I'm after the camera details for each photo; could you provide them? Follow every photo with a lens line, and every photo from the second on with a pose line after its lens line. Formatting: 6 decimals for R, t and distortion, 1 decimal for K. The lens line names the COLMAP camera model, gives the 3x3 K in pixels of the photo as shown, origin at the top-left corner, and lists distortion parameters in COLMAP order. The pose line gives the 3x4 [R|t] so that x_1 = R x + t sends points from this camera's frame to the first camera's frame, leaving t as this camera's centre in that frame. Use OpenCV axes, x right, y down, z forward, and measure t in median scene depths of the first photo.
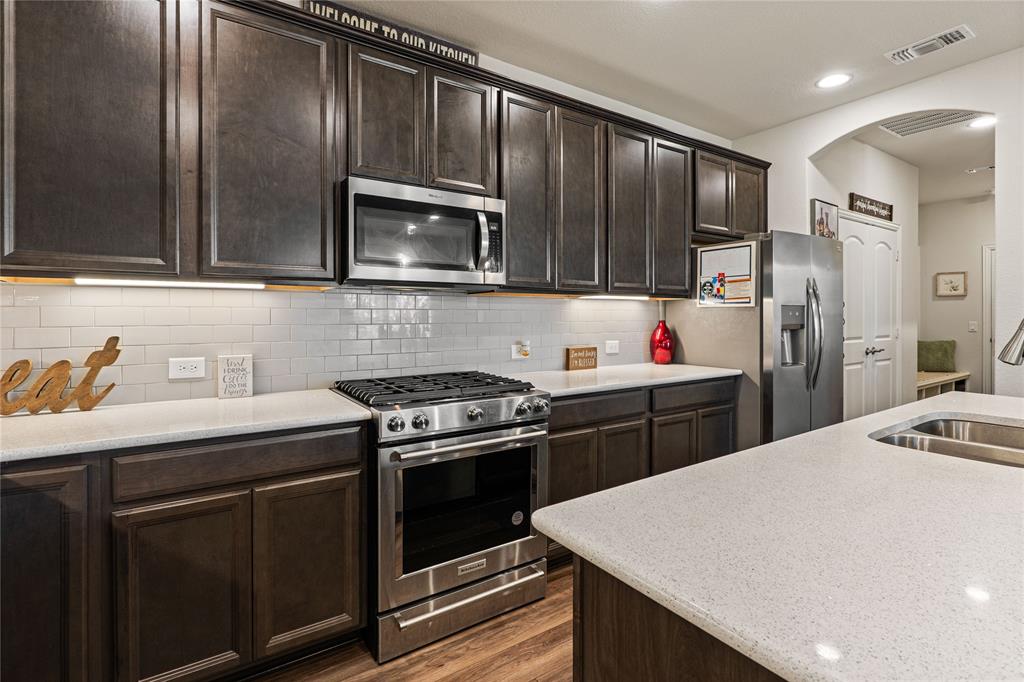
lens RADIAL K [[485.0, 0, 510.7], [0, 485.0, 323.6], [0, 0, 1]] dist [-0.002982, -0.000602]
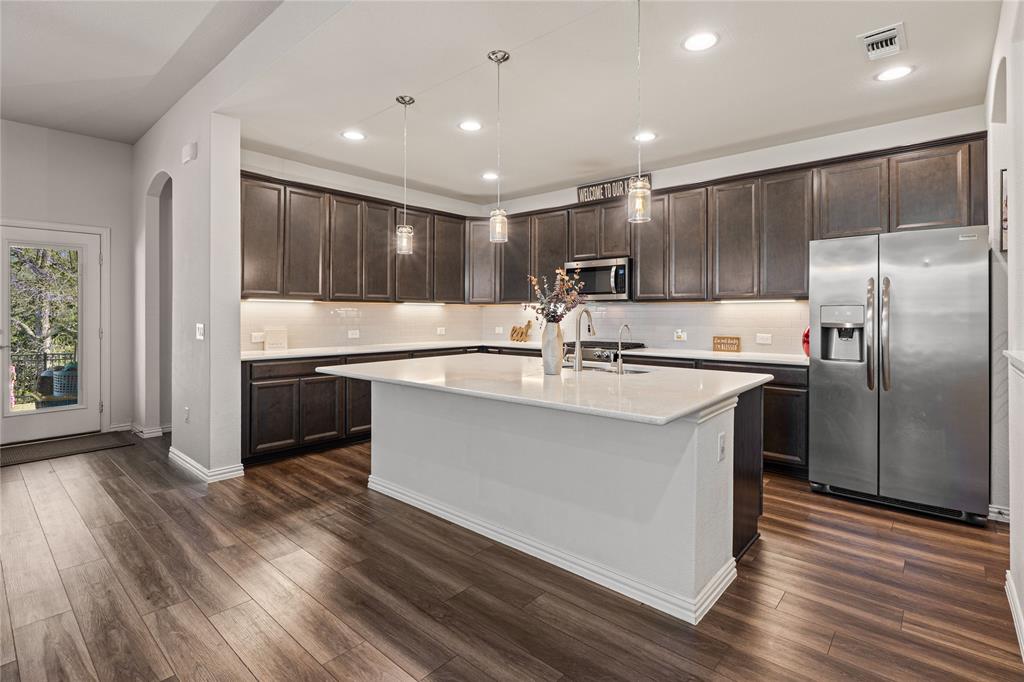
lens RADIAL K [[496.0, 0, 513.1], [0, 496.0, 312.8], [0, 0, 1]] dist [-0.002289, -0.000311]
pose [[0.255027, -0.002281, -0.966931, 1.314185], [-0.016109, 0.999848, -0.006607, -0.001334], [0.966800, 0.017261, 0.254952, 0.007624]]
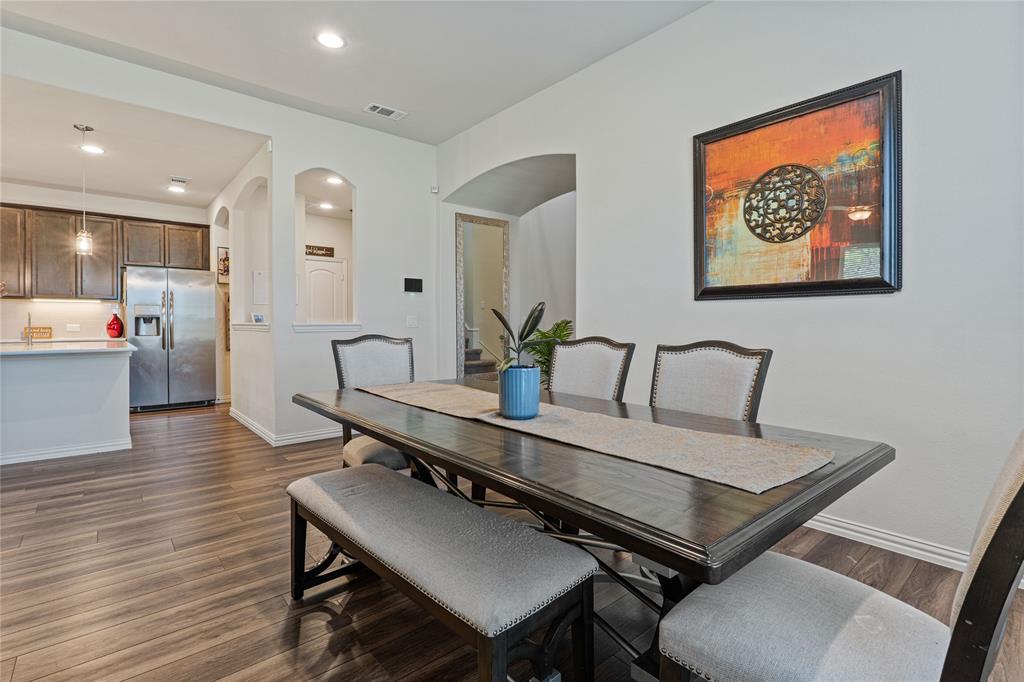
lens RADIAL K [[480.9, 0, 513.3], [0, 480.9, 329.1], [0, 0, 1]] dist [-0.003408, -0.000122]
pose [[0.993100, 0.000490, 0.117266, 1.634025], [-0.000175, 0.999996, -0.002697, 0.058379], [-0.117267, 0.002657, 0.993097, -0.985023]]
